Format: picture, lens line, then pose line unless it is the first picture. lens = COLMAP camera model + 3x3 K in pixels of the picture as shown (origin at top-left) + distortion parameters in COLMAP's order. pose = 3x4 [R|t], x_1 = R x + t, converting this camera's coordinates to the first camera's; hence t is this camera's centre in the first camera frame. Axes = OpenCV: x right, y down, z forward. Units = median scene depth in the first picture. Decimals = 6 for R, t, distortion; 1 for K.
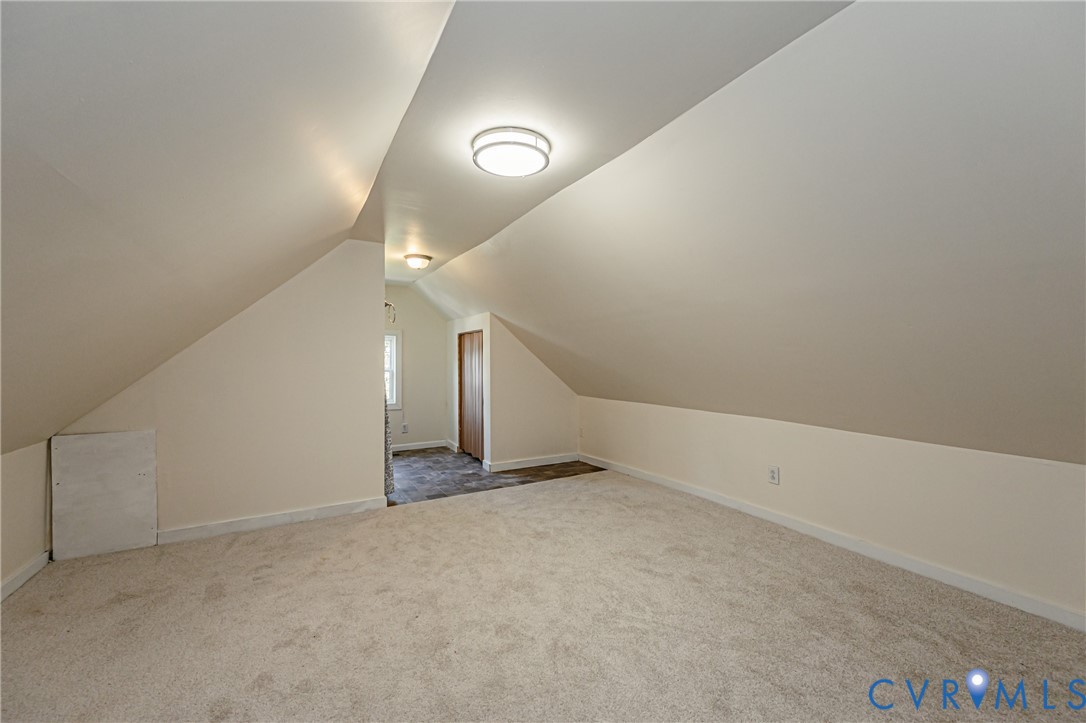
lens RADIAL K [[438.7, 0, 540.1], [0, 438.7, 355.5], [0, 0, 1]] dist [-0.000376, -0.000164]
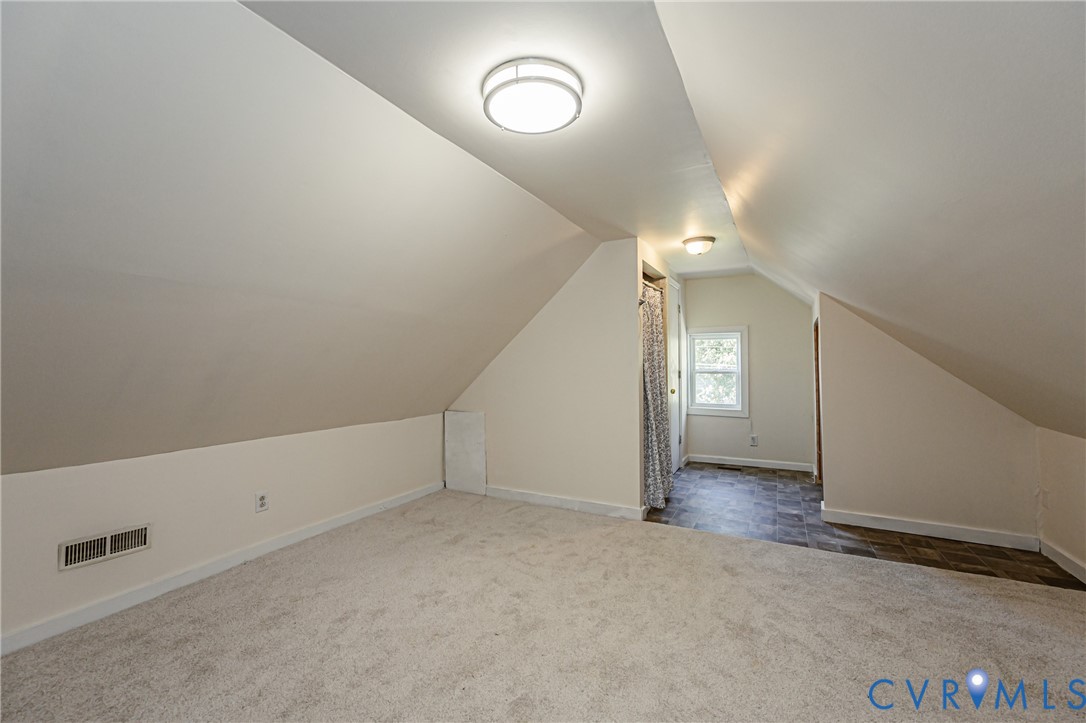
lens RADIAL K [[438.7, 0, 540.1], [0, 438.7, 355.5], [0, 0, 1]] dist [-0.000376, -0.000164]
pose [[0.518042, -0.017951, -0.855167, 0.379678], [0.019349, 0.999770, -0.009265, 0.001347], [0.855136, -0.011747, 0.518270, 0.382203]]
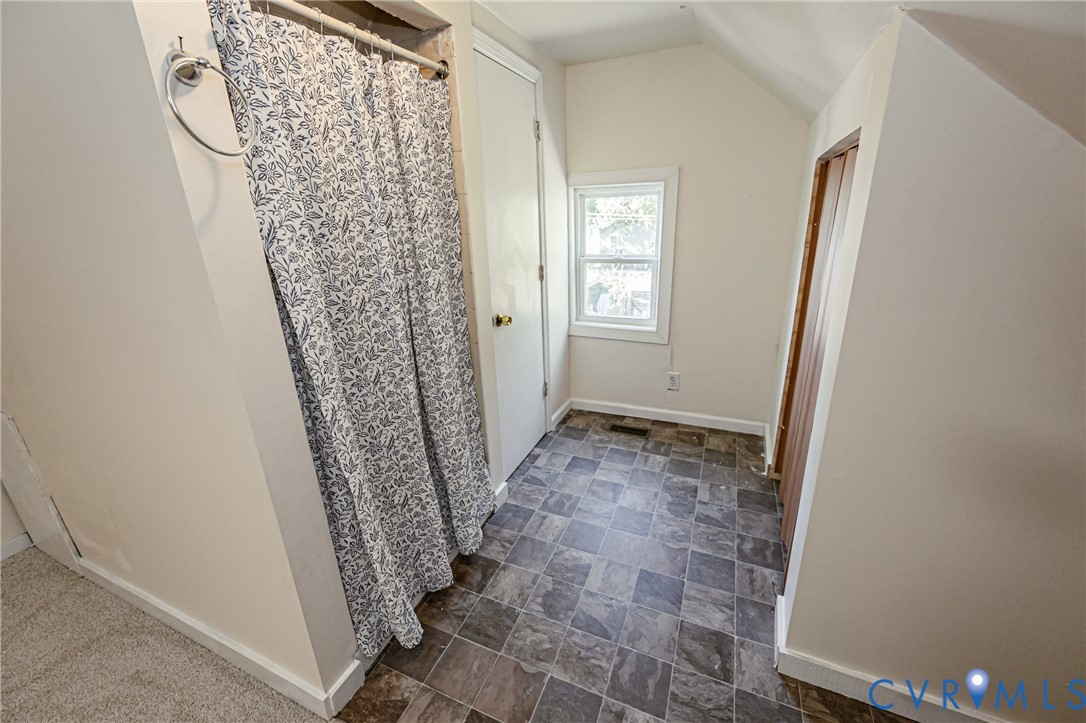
lens RADIAL K [[438.7, 0, 540.1], [0, 438.7, 355.5], [0, 0, 1]] dist [-0.000376, -0.000164]
pose [[0.592422, 0.231465, -0.771661, -0.044334], [0.047152, 0.946234, 0.320029, -0.049152], [0.804247, -0.225978, 0.549656, 1.131468]]
